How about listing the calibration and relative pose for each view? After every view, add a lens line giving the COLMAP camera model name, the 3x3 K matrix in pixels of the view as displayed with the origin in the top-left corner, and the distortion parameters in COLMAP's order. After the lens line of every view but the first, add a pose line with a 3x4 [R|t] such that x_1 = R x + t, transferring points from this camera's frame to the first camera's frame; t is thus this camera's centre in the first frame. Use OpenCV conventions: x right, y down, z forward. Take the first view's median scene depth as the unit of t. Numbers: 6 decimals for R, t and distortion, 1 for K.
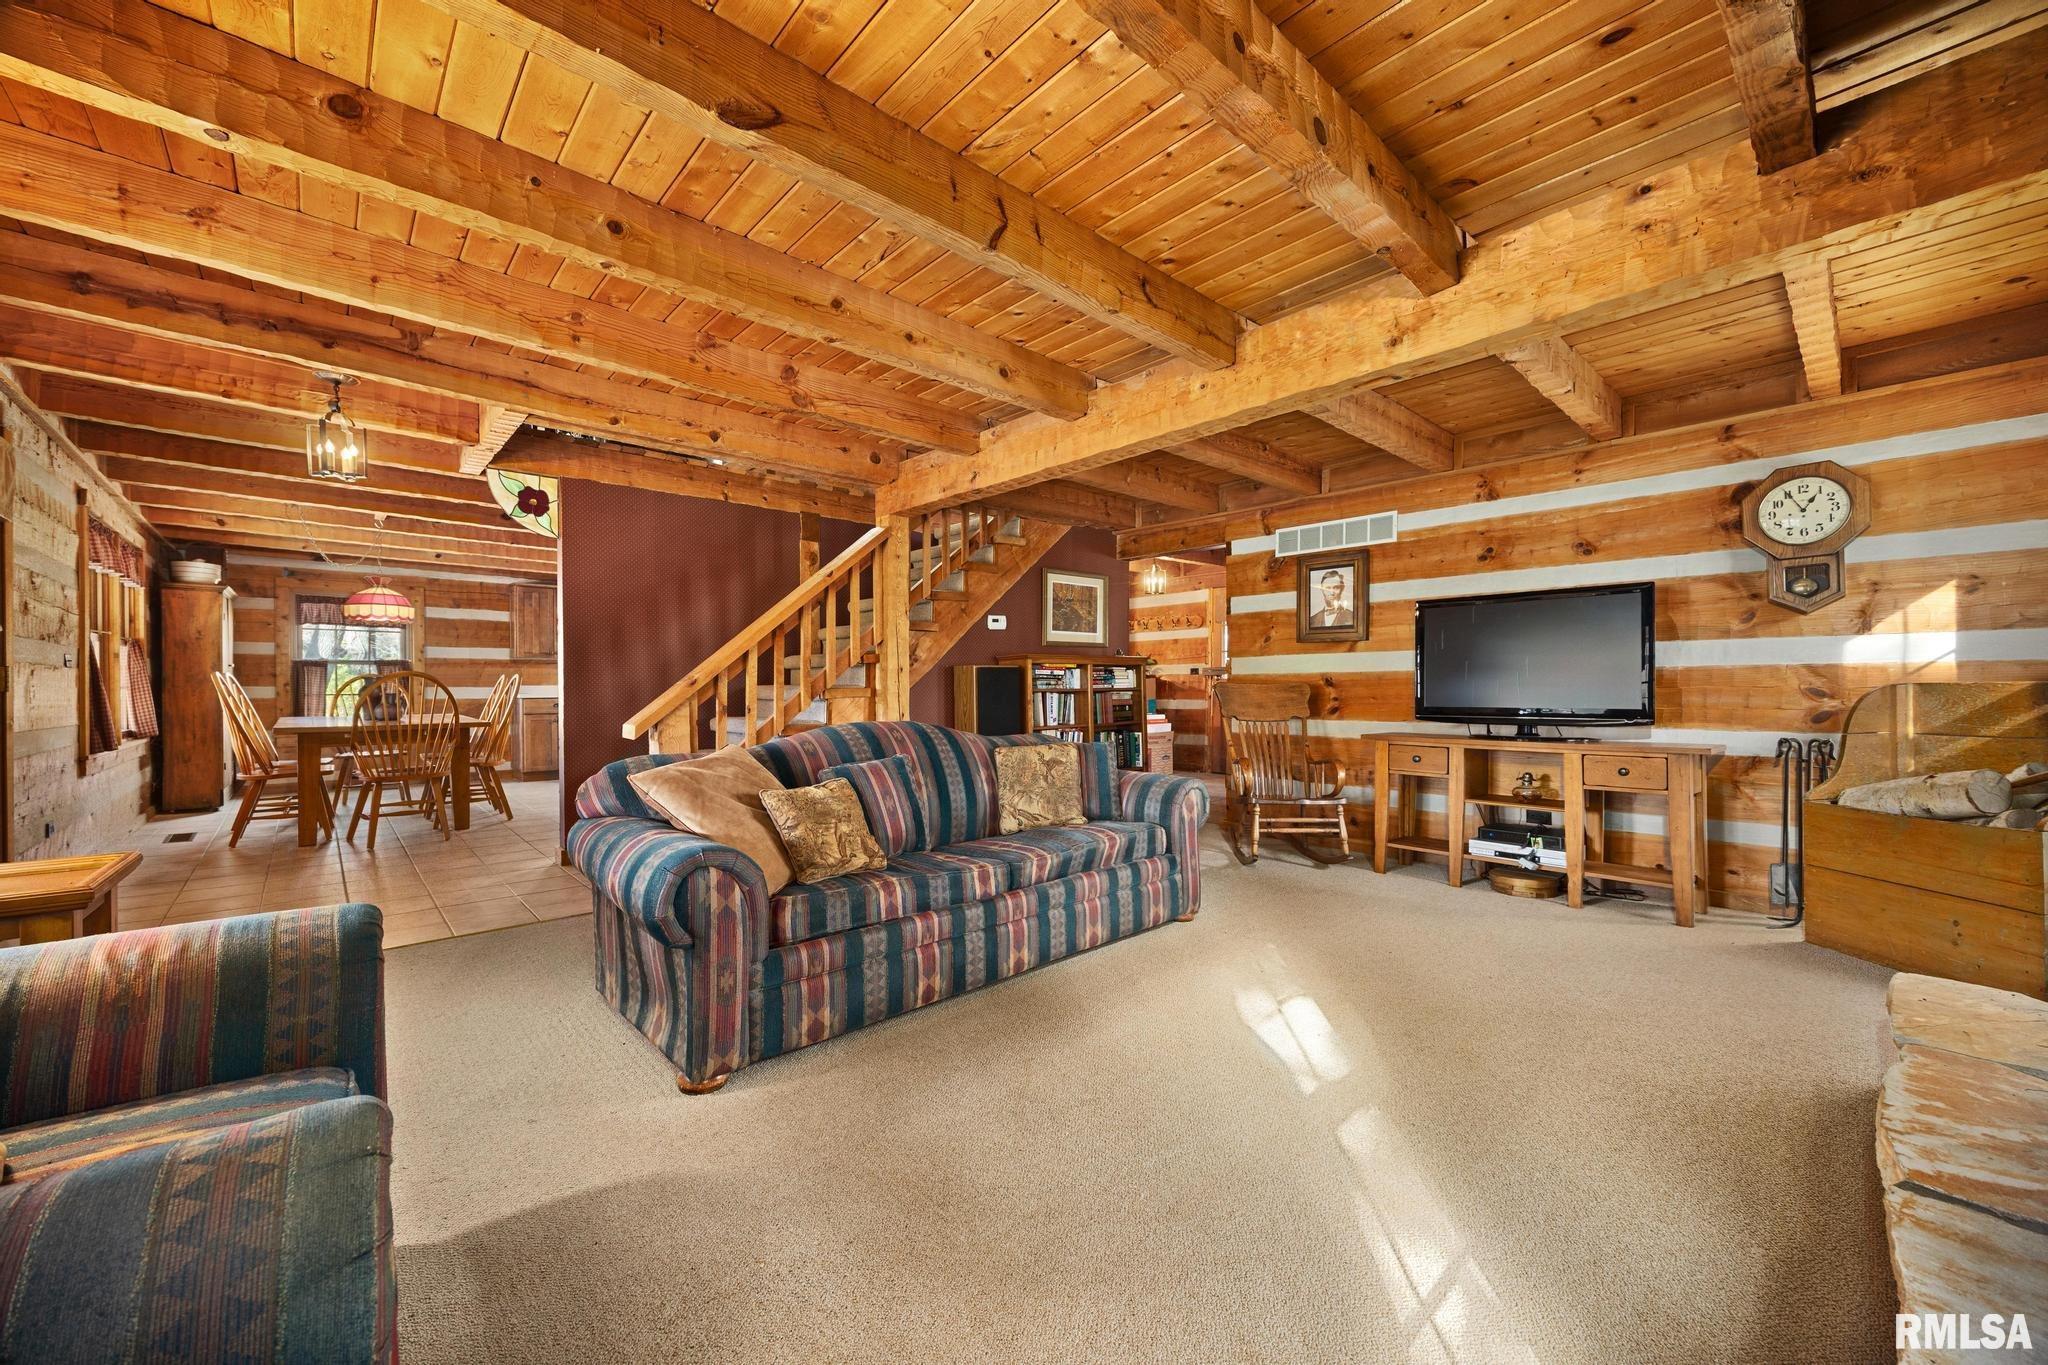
lens RADIAL K [[783.7, 0, 1031.0], [0, 783.7, 695.4], [0, 0, 1]] dist [-0.003478, 0.000512]
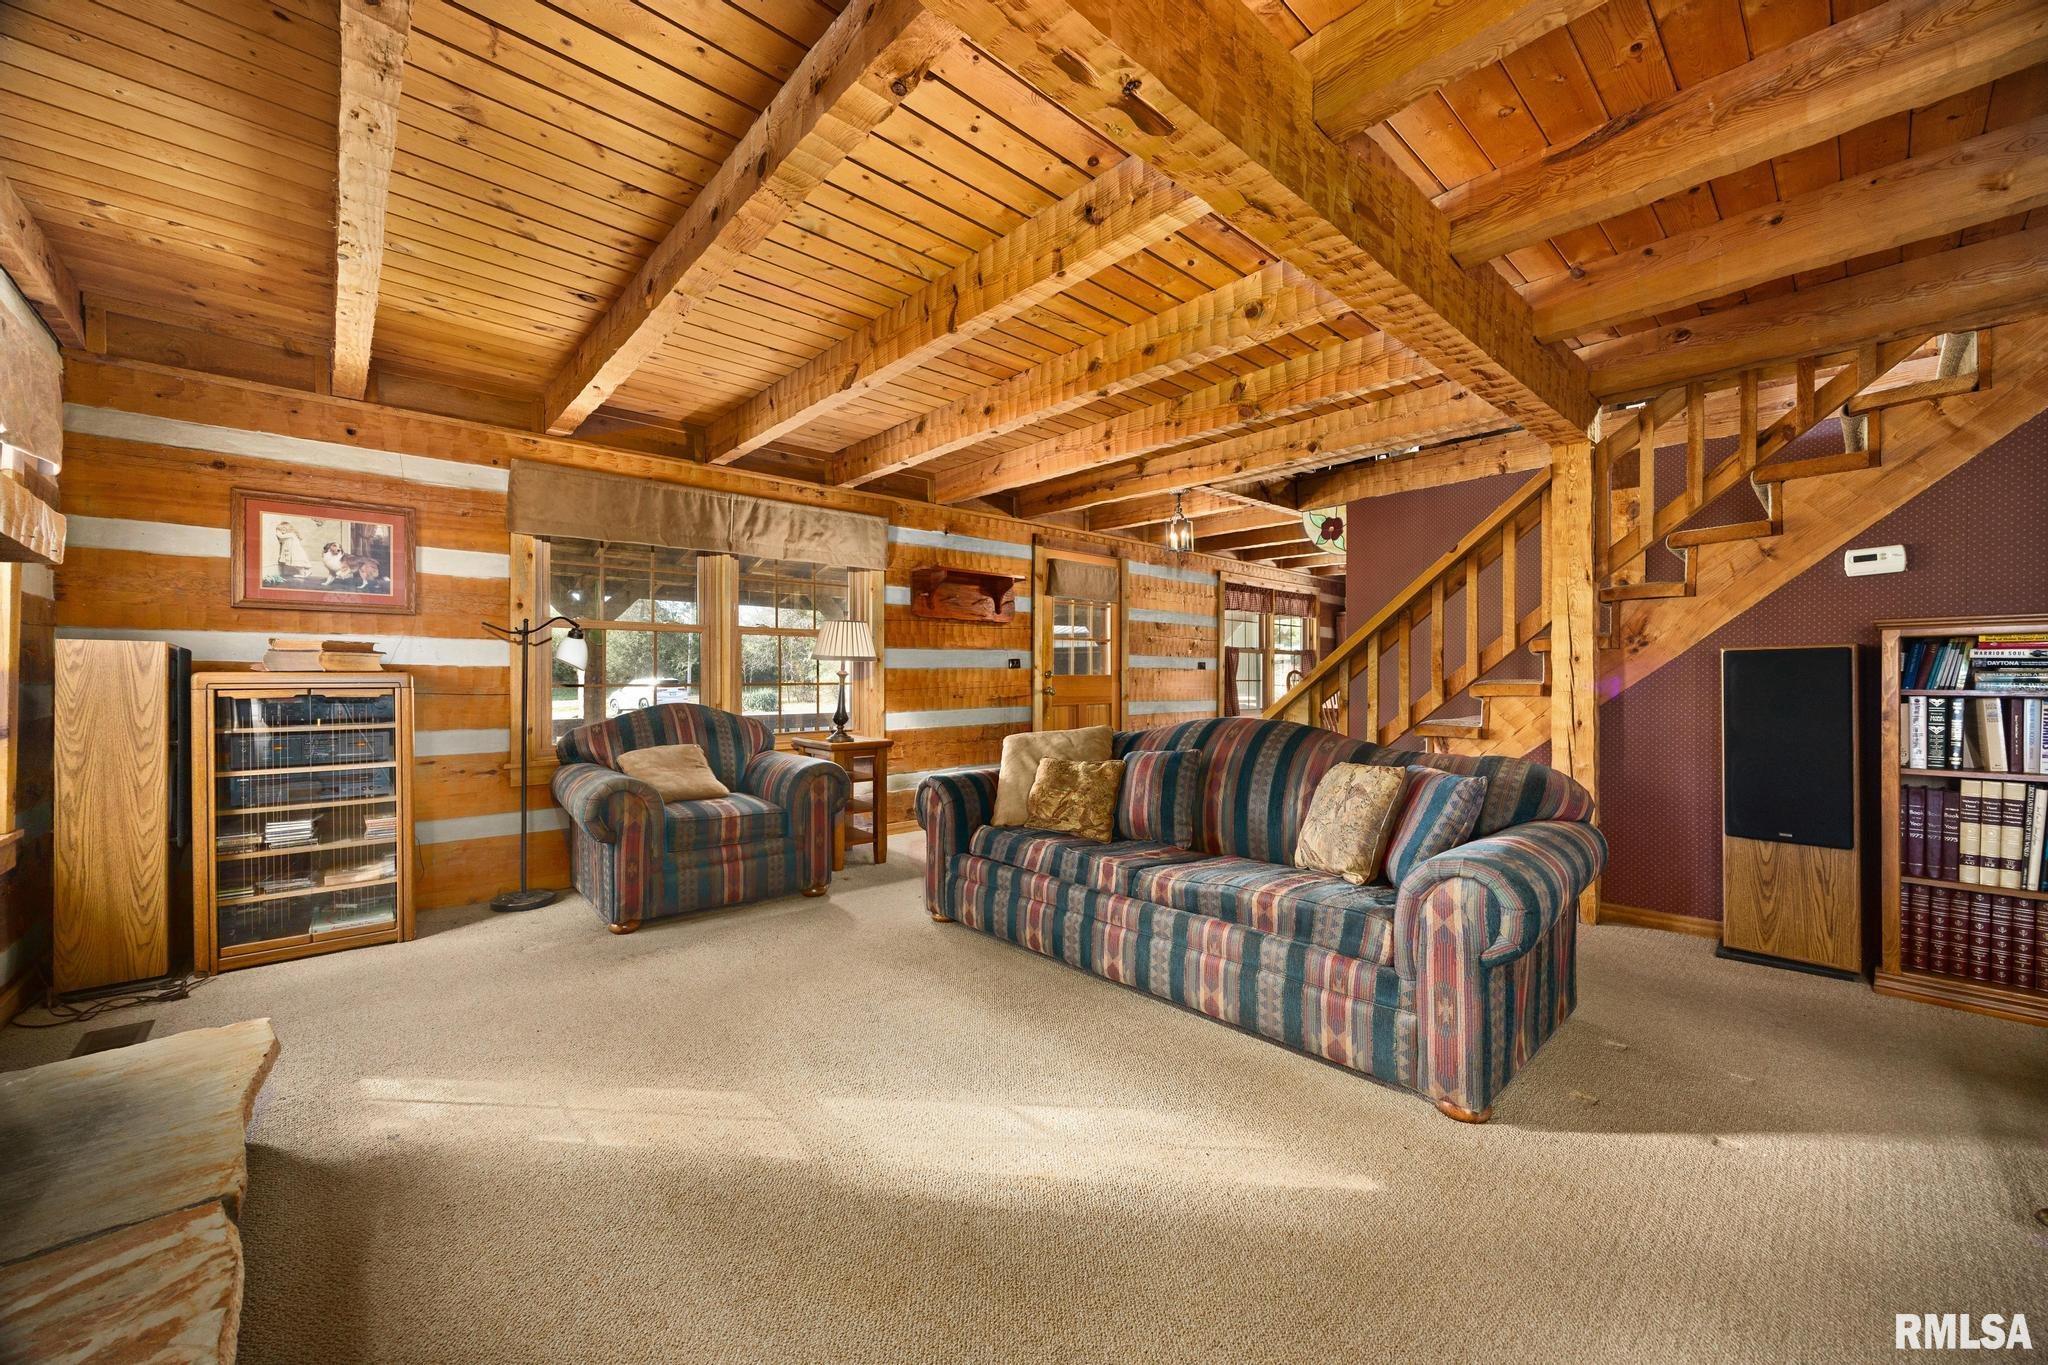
lens RADIAL K [[783.7, 0, 1037.1], [0, 783.7, 675.8], [0, 0, 1]] dist [-0.003478, 0.000512]
pose [[-0.000012, -0.003766, -0.999993, 0.786004], [-0.016909, 0.999850, -0.003765, -0.010584], [0.999857, 0.016909, -0.000076, 0.751137]]
